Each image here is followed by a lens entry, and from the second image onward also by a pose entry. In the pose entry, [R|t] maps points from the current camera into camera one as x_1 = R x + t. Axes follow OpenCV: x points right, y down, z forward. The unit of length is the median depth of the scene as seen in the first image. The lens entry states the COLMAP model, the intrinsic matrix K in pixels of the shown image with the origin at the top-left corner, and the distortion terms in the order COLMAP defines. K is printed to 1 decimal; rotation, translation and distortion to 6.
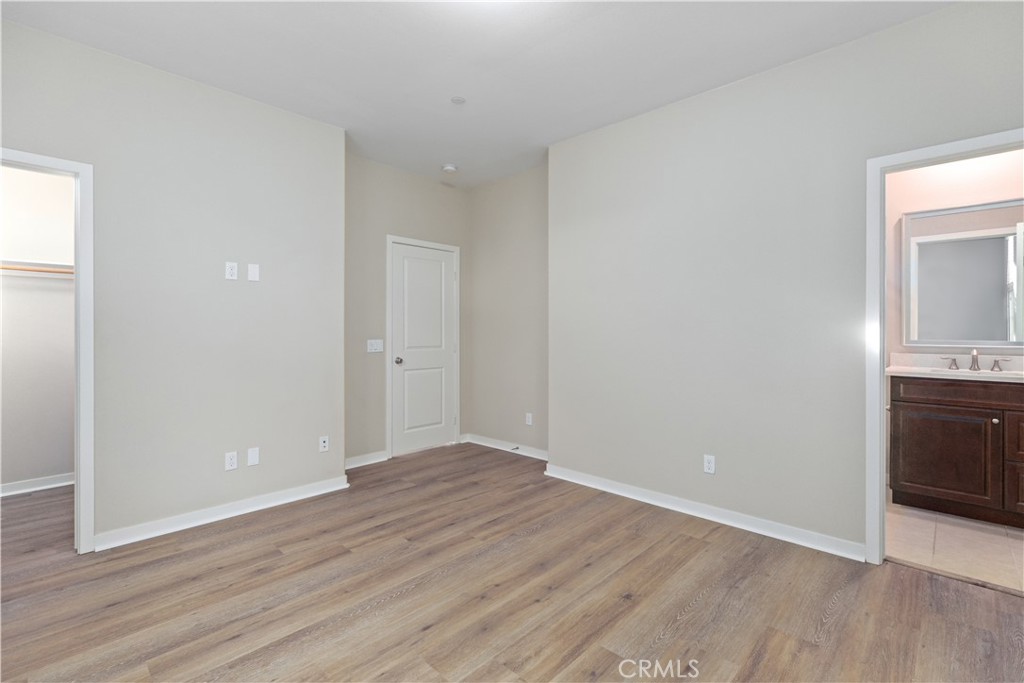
lens RADIAL K [[469.5, 0, 507.3], [0, 469.5, 335.9], [0, 0, 1]] dist [0.003198, 0.000859]
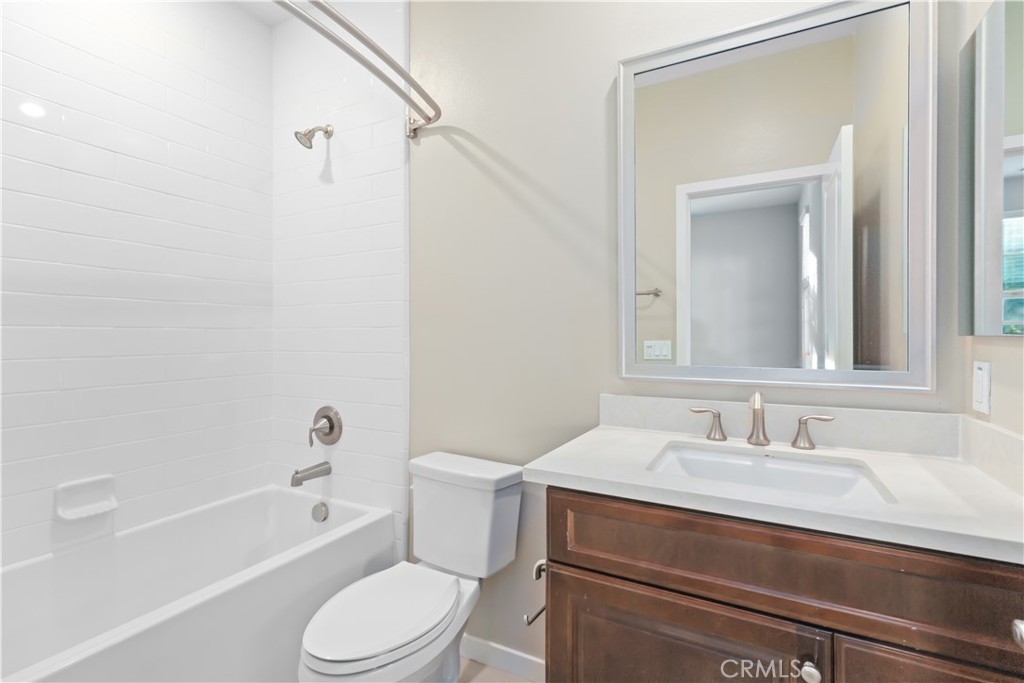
lens RADIAL K [[469.5, 0, 514.8], [0, 469.5, 338.9], [0, 0, 1]] dist [0.003198, 0.000859]
pose [[0.961649, -0.001567, 0.274279, 0.692464], [0.003502, 0.999972, -0.006568, -0.012096], [-0.274261, 0.007277, 0.961628, 0.681750]]
